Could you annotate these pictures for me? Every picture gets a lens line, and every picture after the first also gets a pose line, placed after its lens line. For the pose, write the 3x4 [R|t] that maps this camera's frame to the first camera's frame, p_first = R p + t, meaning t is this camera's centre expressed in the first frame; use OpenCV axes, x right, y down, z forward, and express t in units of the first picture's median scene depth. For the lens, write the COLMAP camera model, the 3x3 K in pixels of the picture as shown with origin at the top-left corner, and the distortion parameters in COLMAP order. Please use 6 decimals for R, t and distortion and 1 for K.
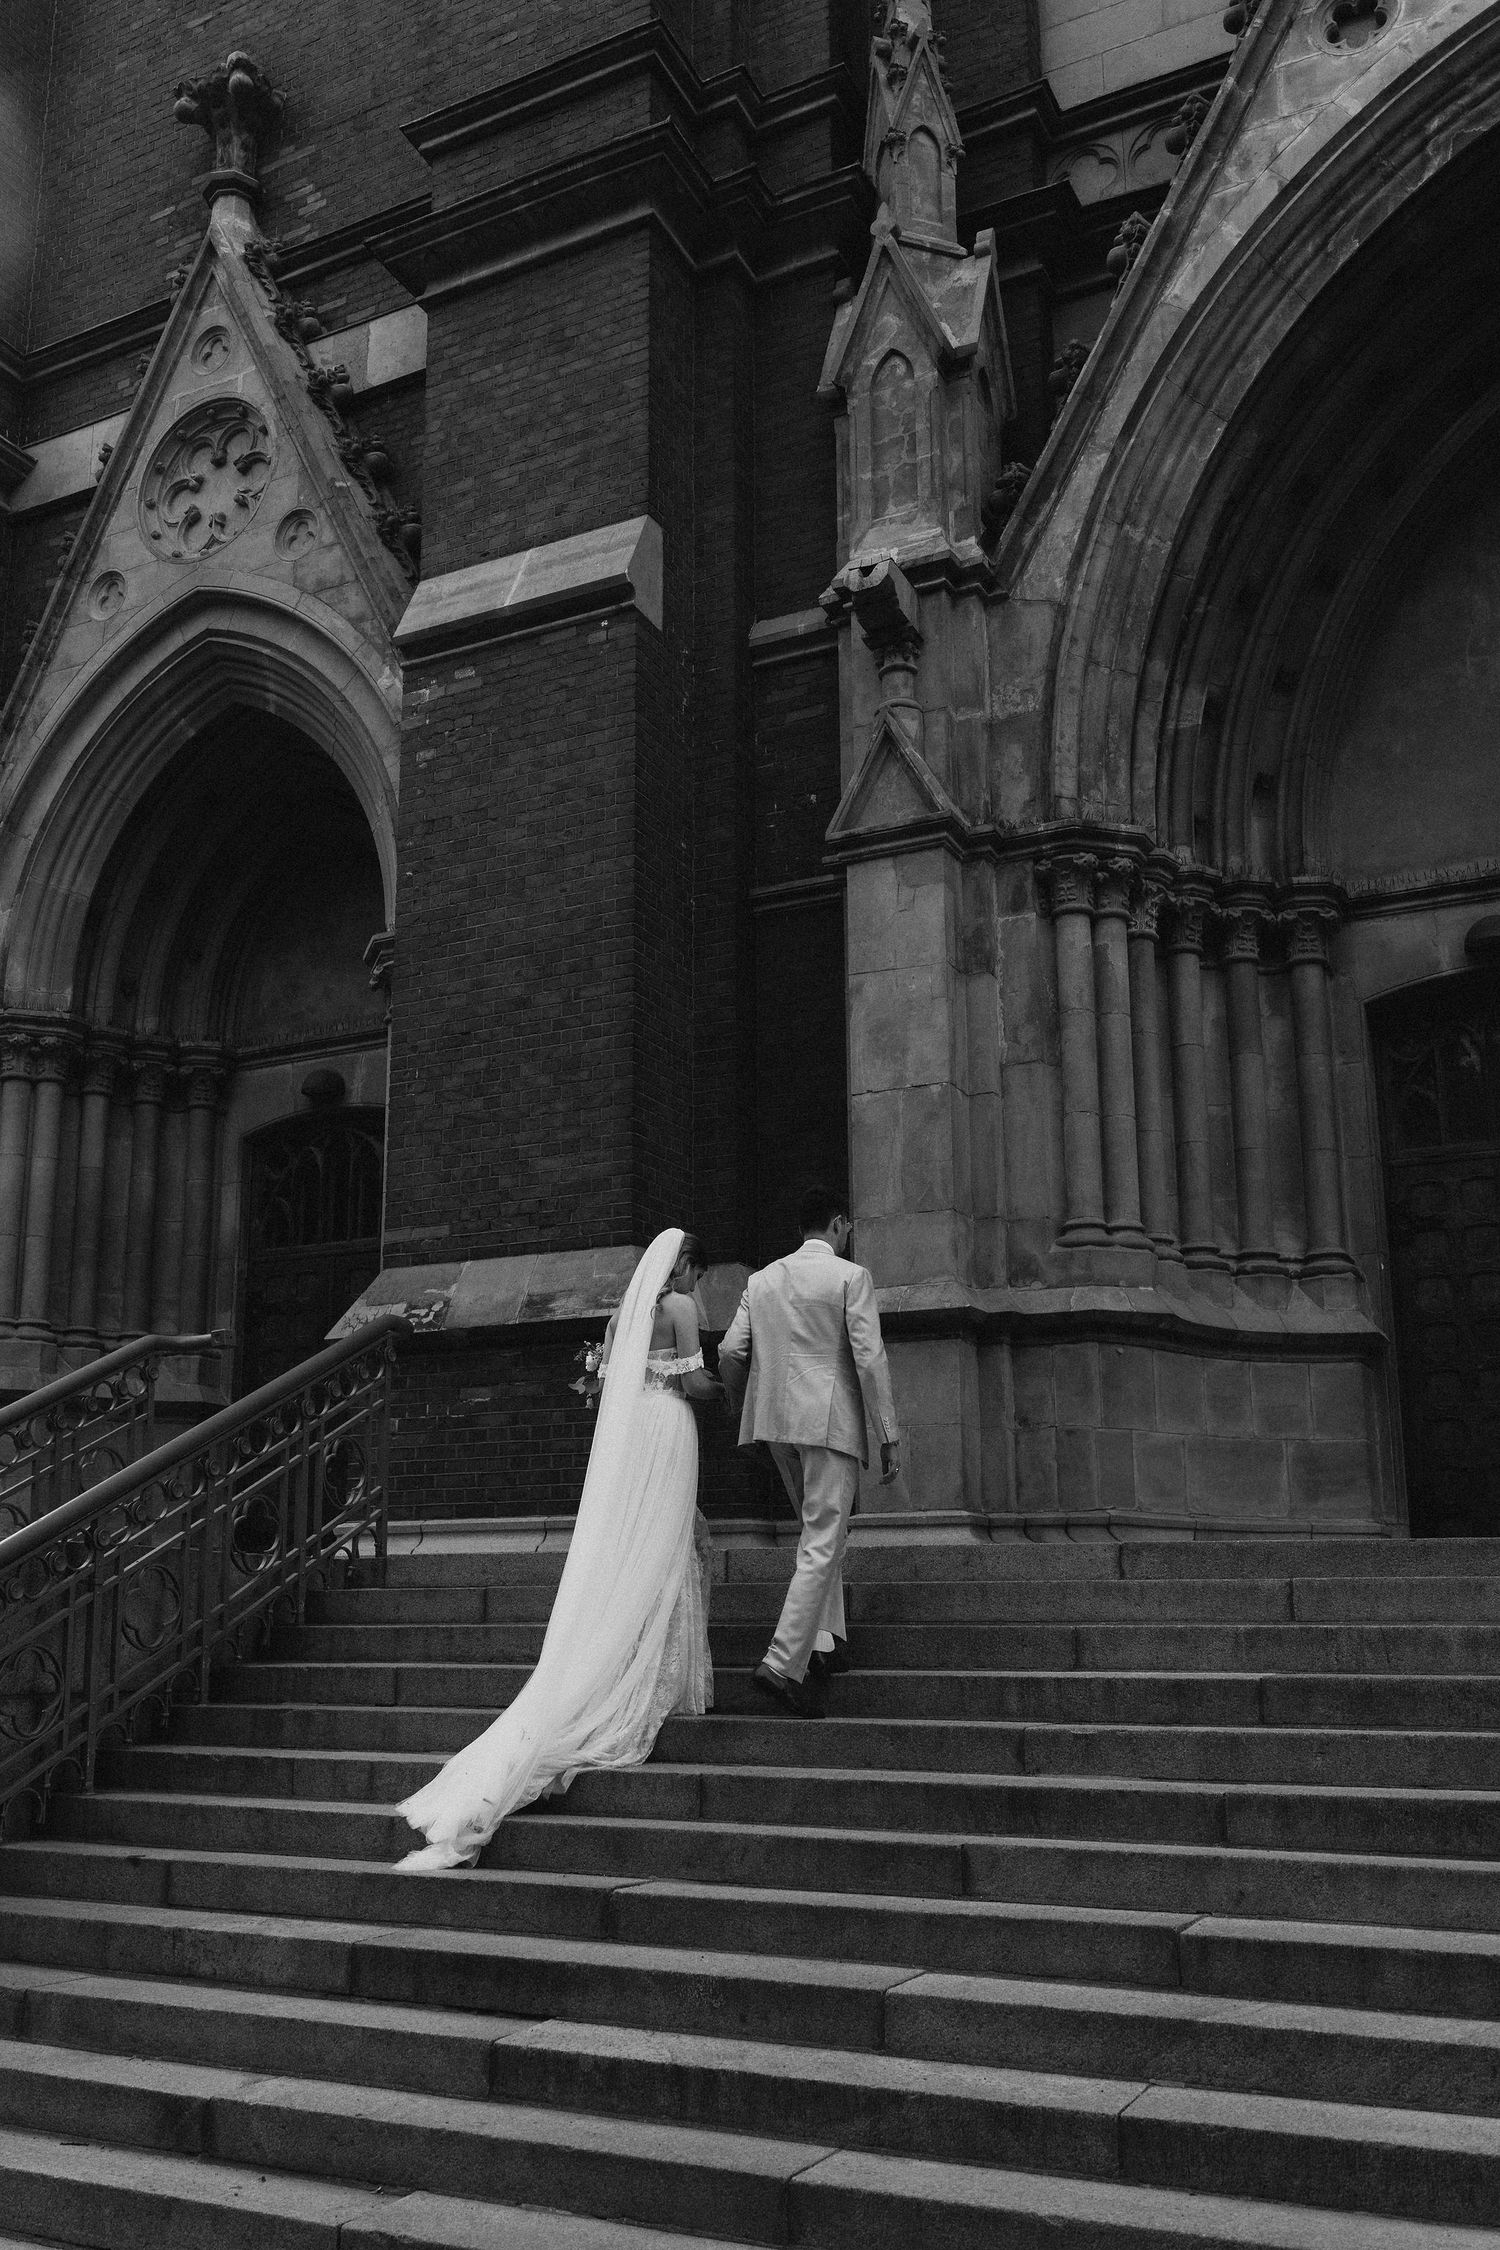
lens RADIAL K [[1984.7, 0, 749.1], [0, 1984.7, 1127.6], [0, 0, 1]] dist [0.000950, -0.023956]
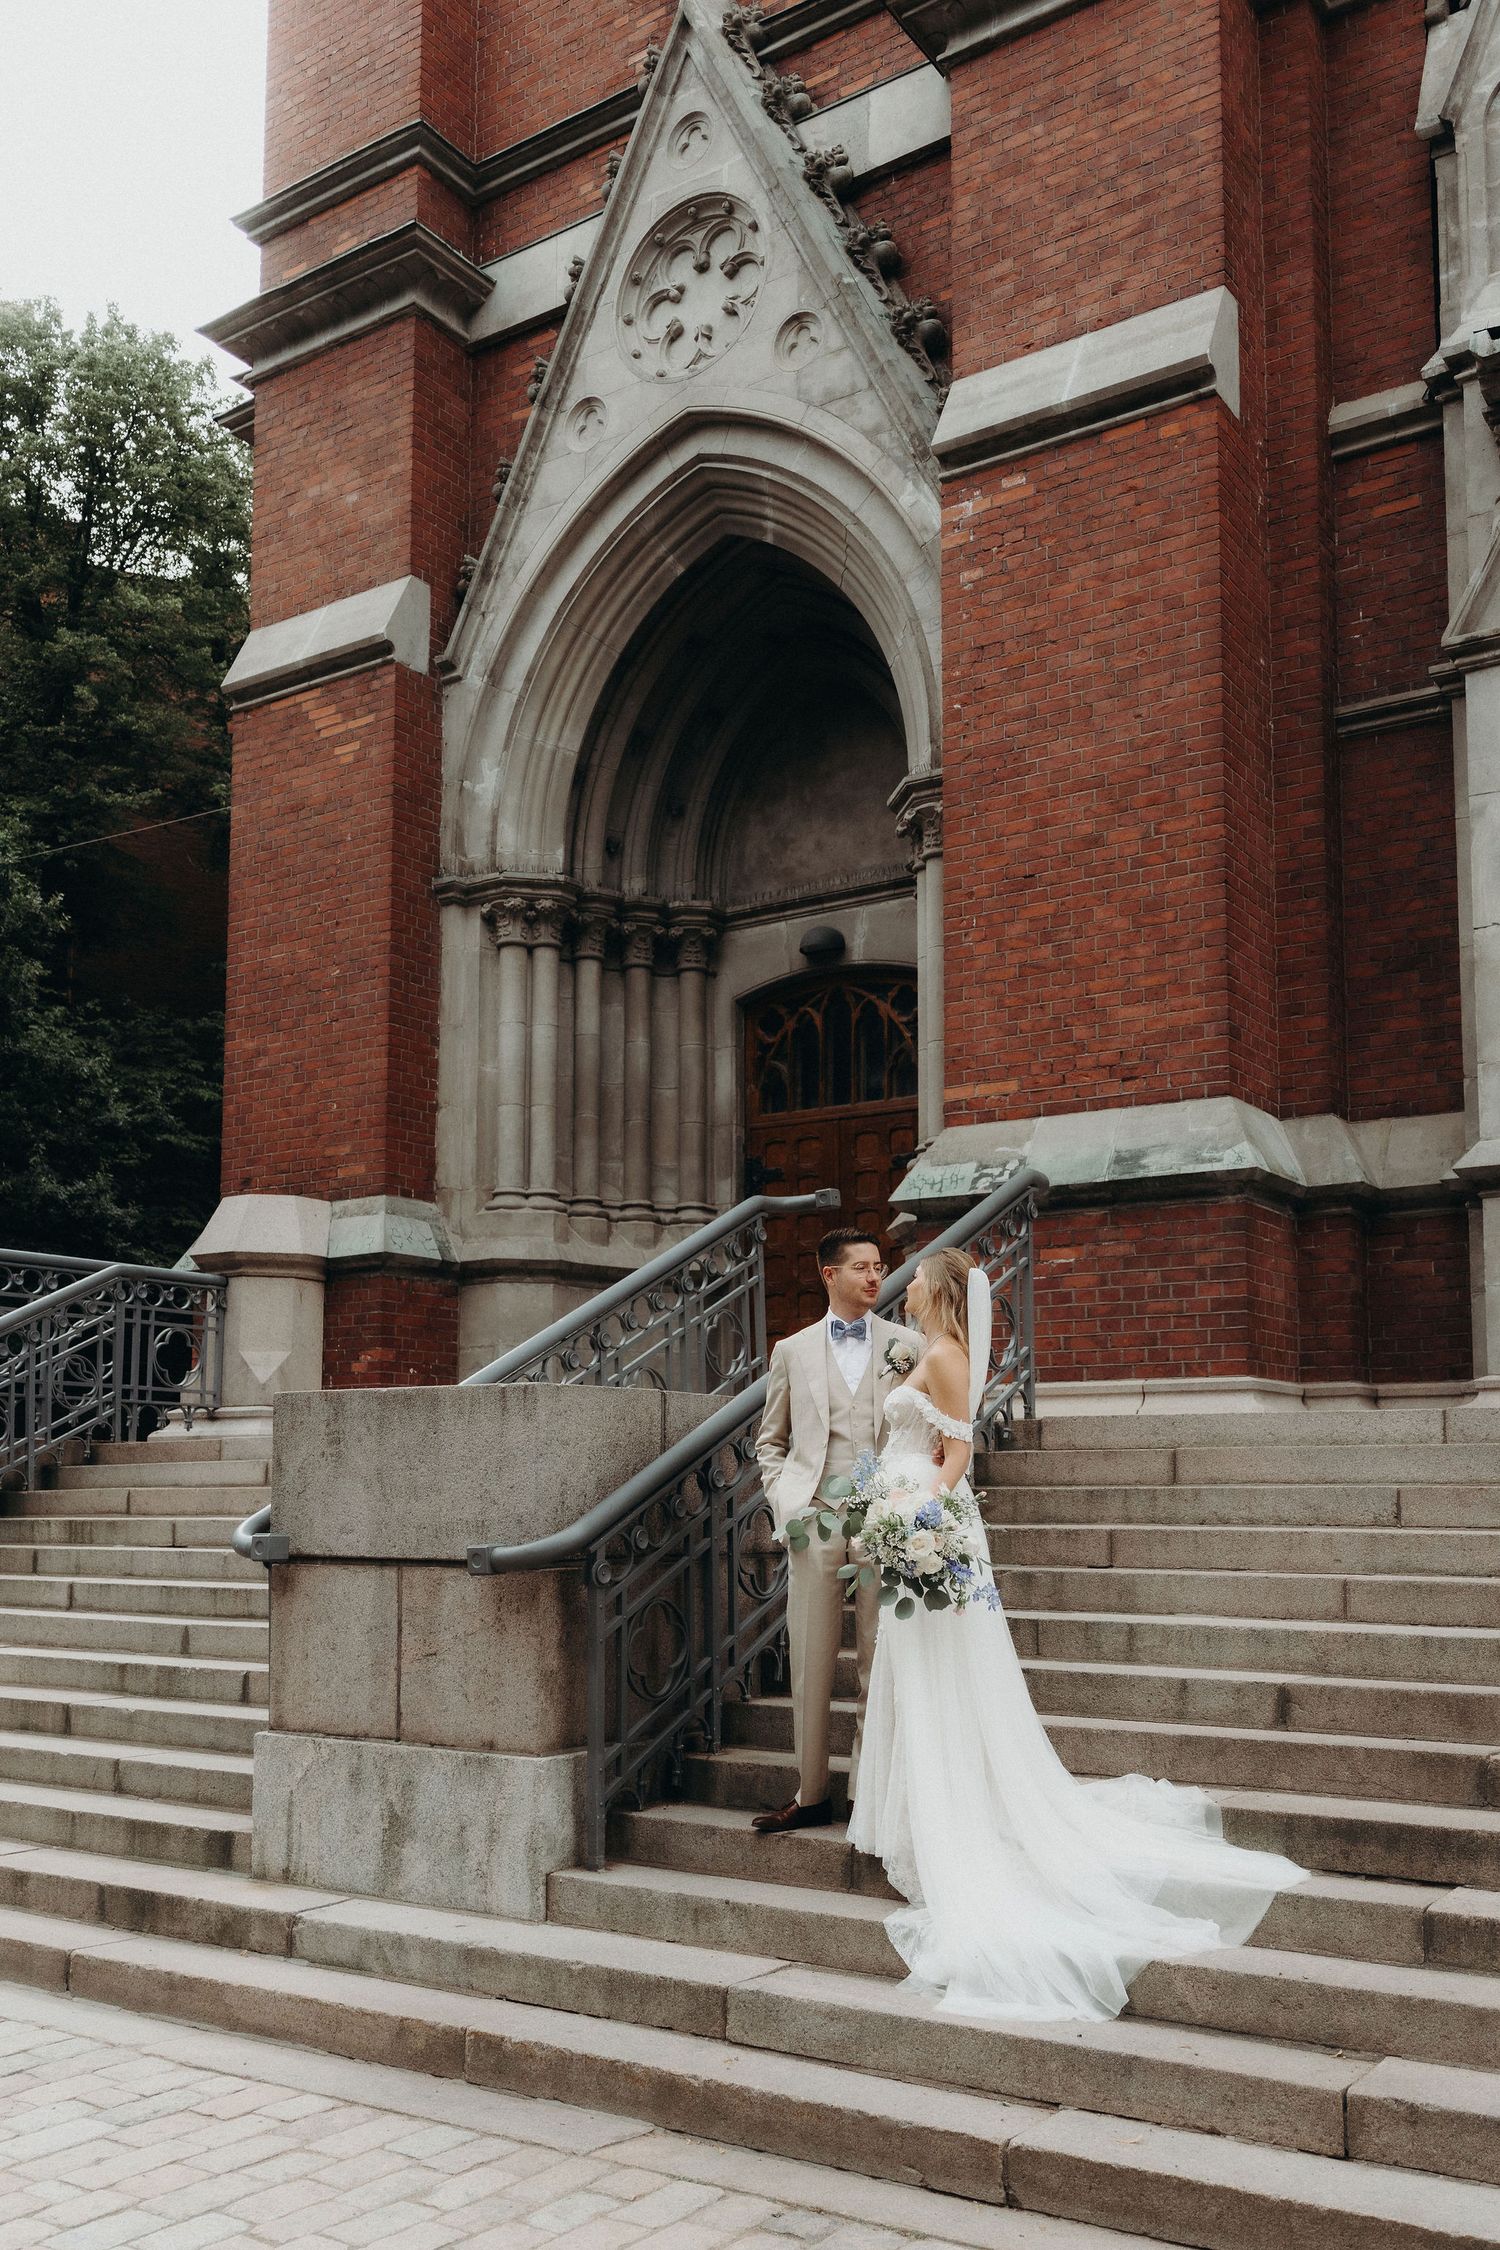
lens RADIAL K [[1984.7, 0, 740.3], [0, 1984.7, 1267.3], [0, 0, 1]] dist [0.000950, -0.023956]
pose [[0.993027, -0.009798, -0.117480, -0.165543], [0.024985, 0.991393, 0.128509, 0.011654], [0.115210, -0.130549, 0.984725, 0.030433]]
